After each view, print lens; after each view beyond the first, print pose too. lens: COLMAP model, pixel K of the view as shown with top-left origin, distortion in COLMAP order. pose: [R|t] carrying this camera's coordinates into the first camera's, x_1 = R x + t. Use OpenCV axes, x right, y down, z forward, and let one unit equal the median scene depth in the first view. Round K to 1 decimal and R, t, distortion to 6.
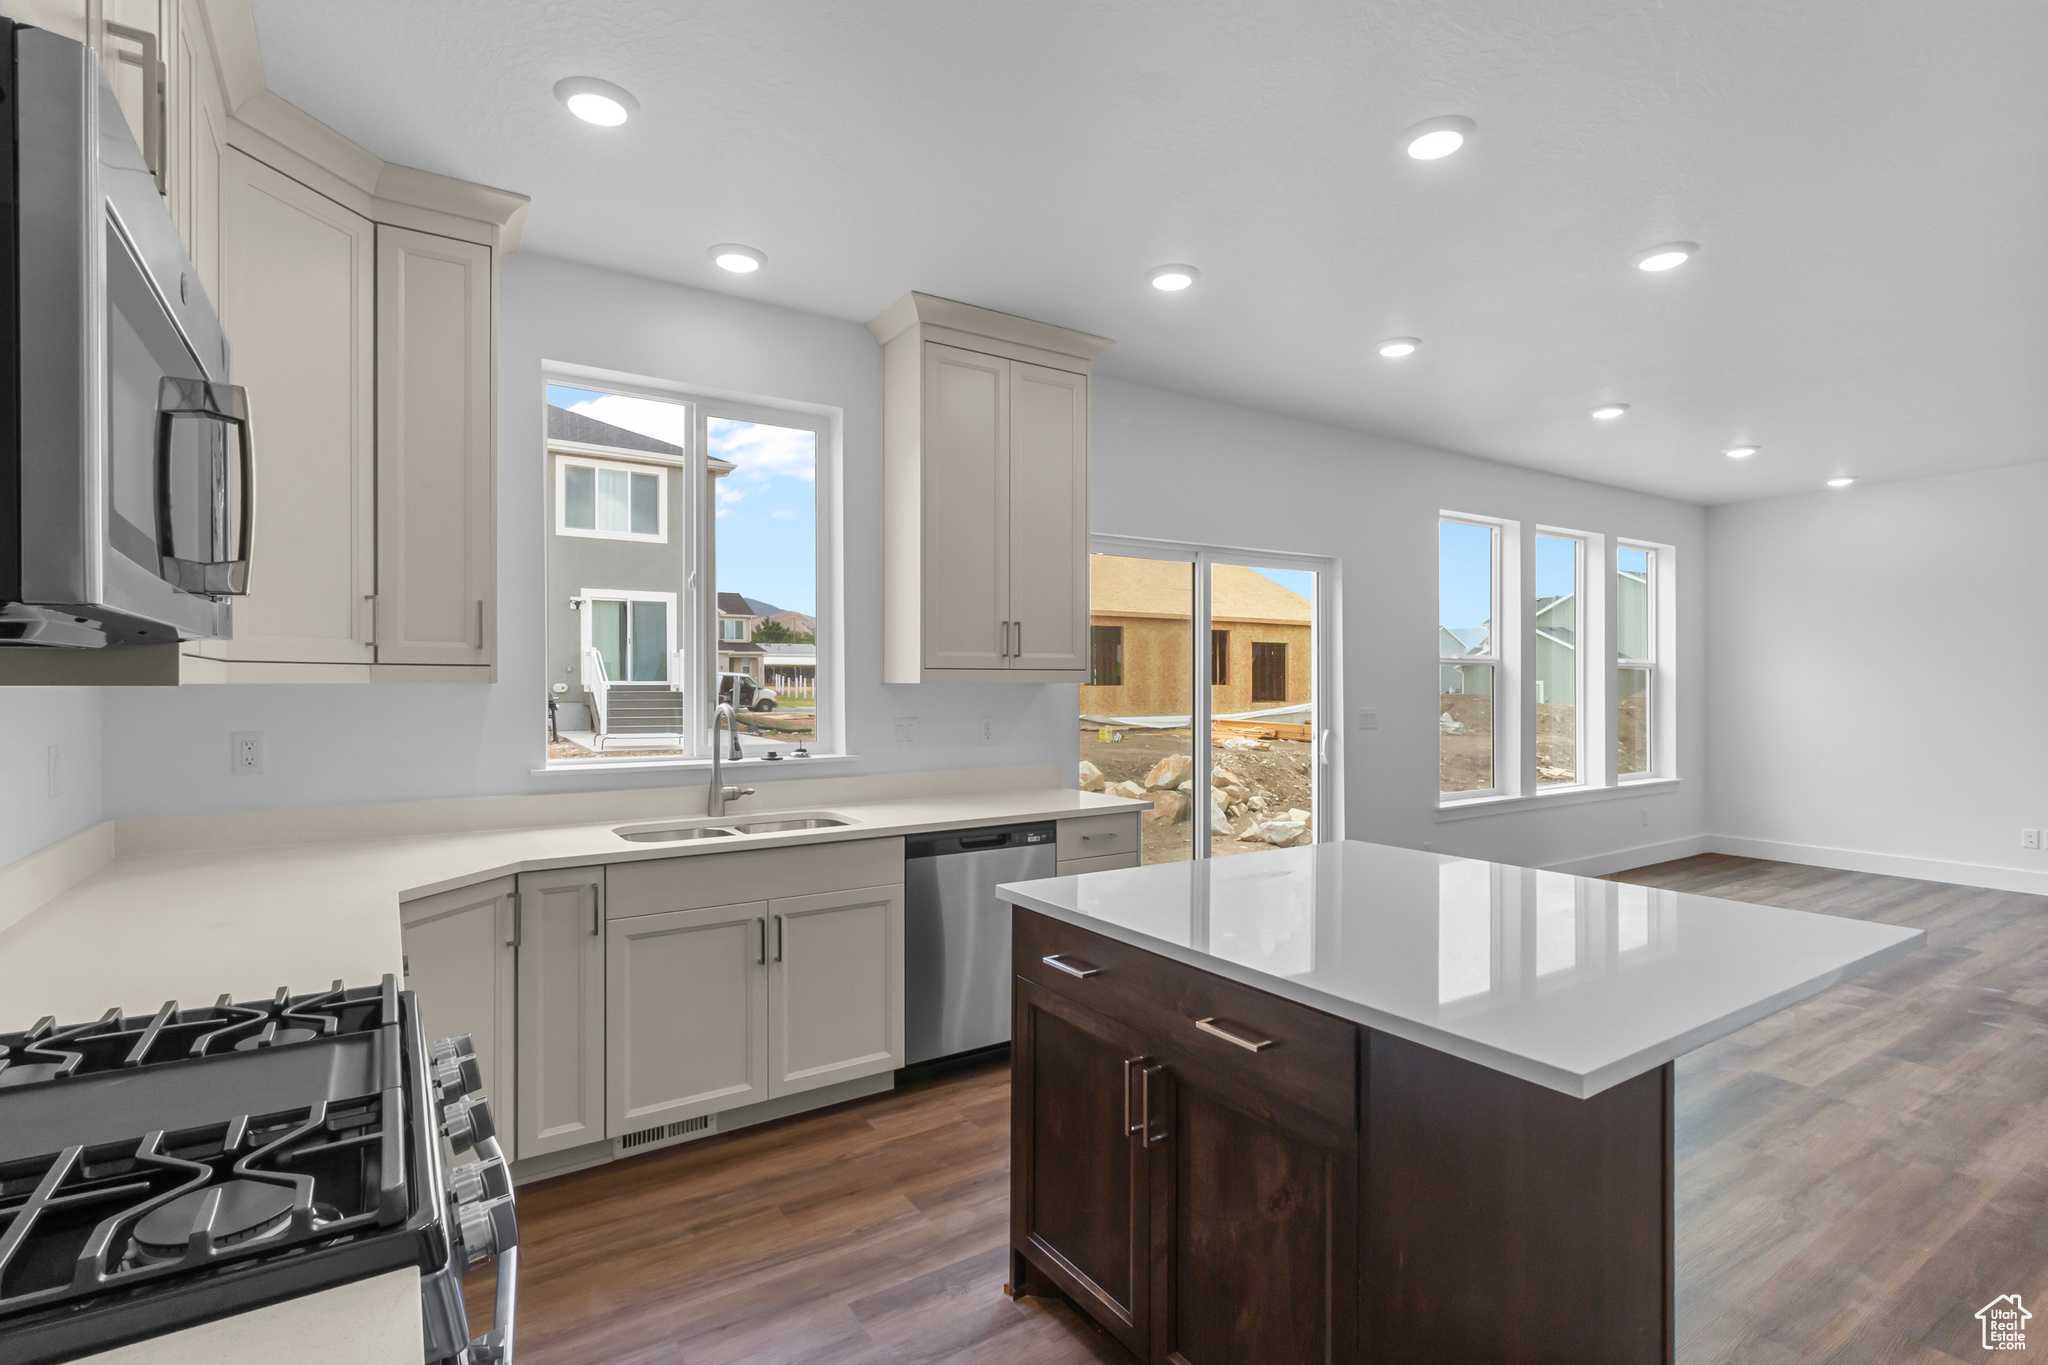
lens RADIAL K [[978.6, 0, 1030.1], [0, 978.6, 674.4], [0, 0, 1]] dist [0.008560, -0.003718]
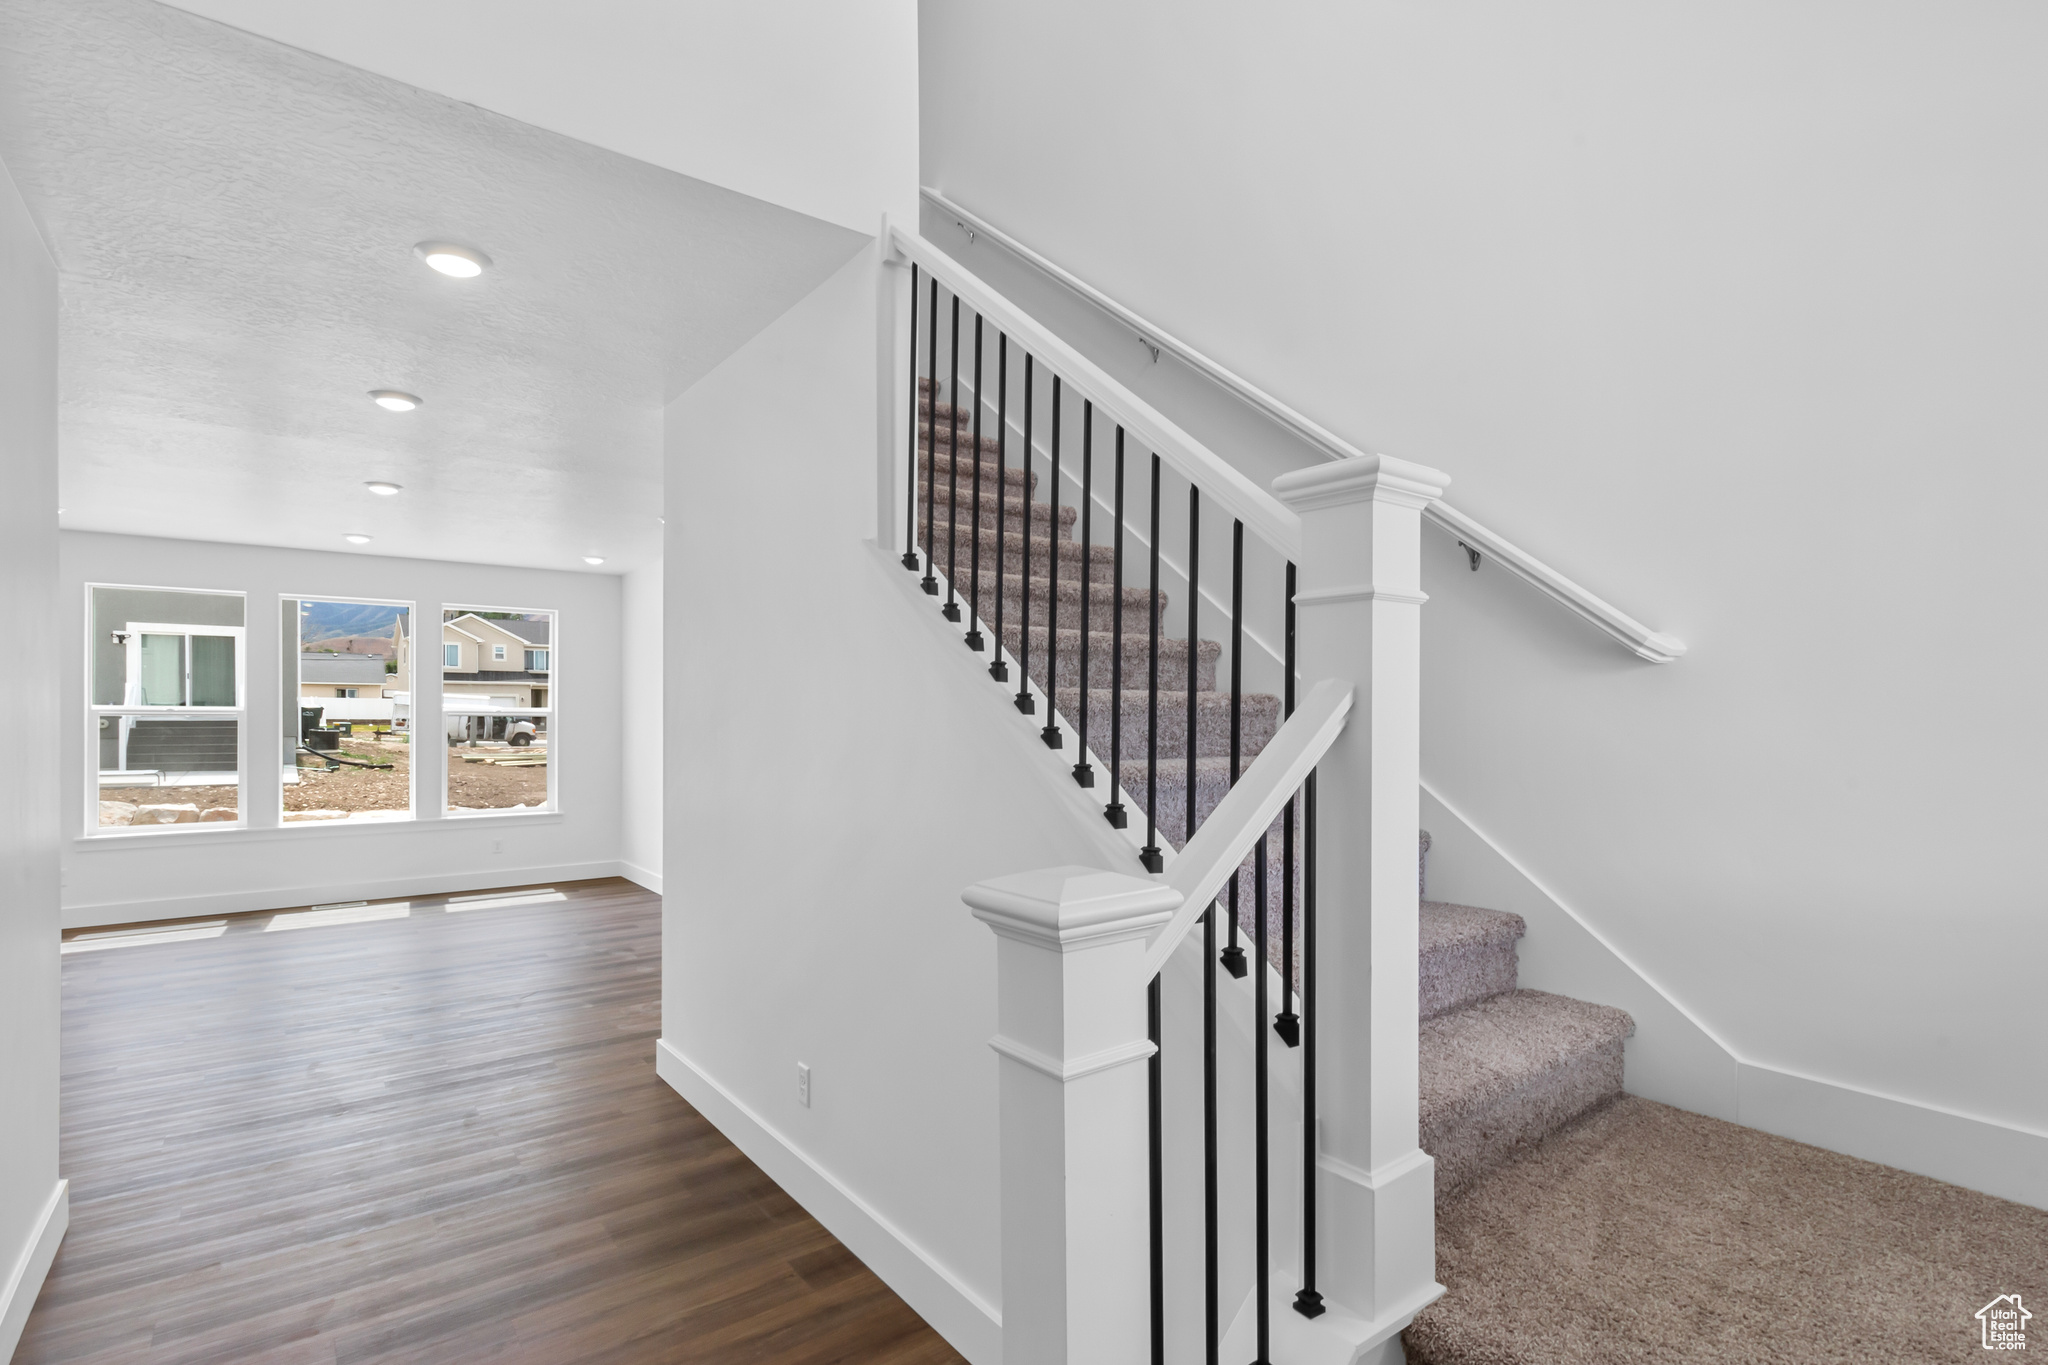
lens RADIAL K [[978.6, 0, 1005.6], [0, 978.6, 728.0], [0, 0, 1]] dist [0.008560, -0.003718]
pose [[0.997498, 0.003711, 0.070604, 1.102856], [-0.005213, 0.999764, 0.021103, -0.021554], [-0.070509, -0.021418, 0.997281, -0.154080]]
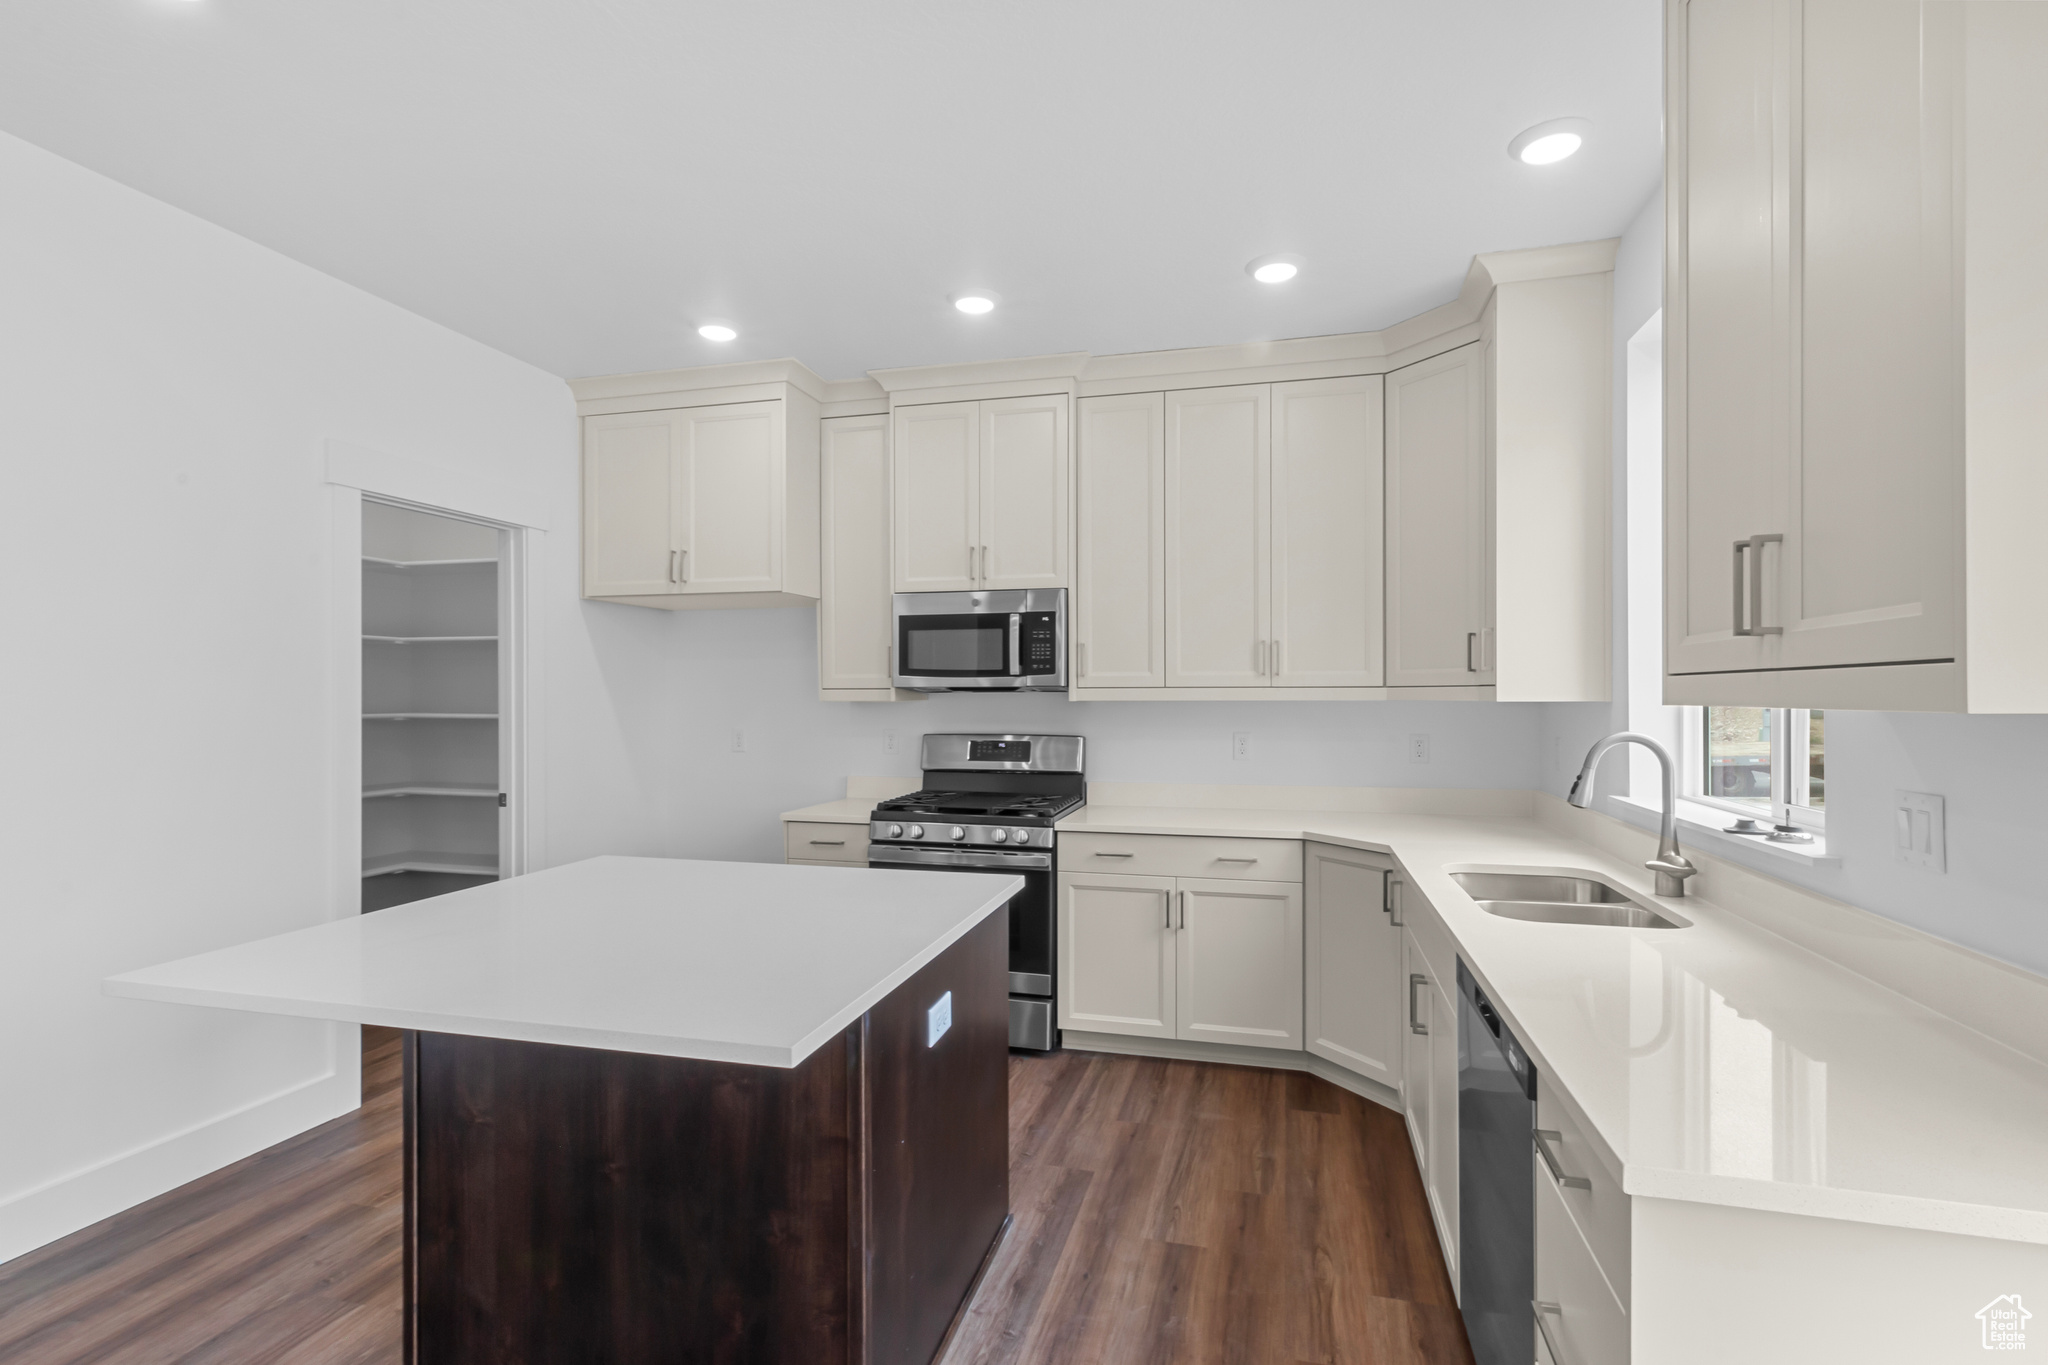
lens RADIAL K [[957.5, 0, 1023.2], [0, 957.5, 686.2], [0, 0, 1]] dist [0.007663, -0.000991]
pose [[-0.753545, -0.005131, -0.657376, 0.232078], [0.008230, 0.999818, -0.017238, 0.002684], [0.657345, -0.018399, -0.753366, 0.603036]]
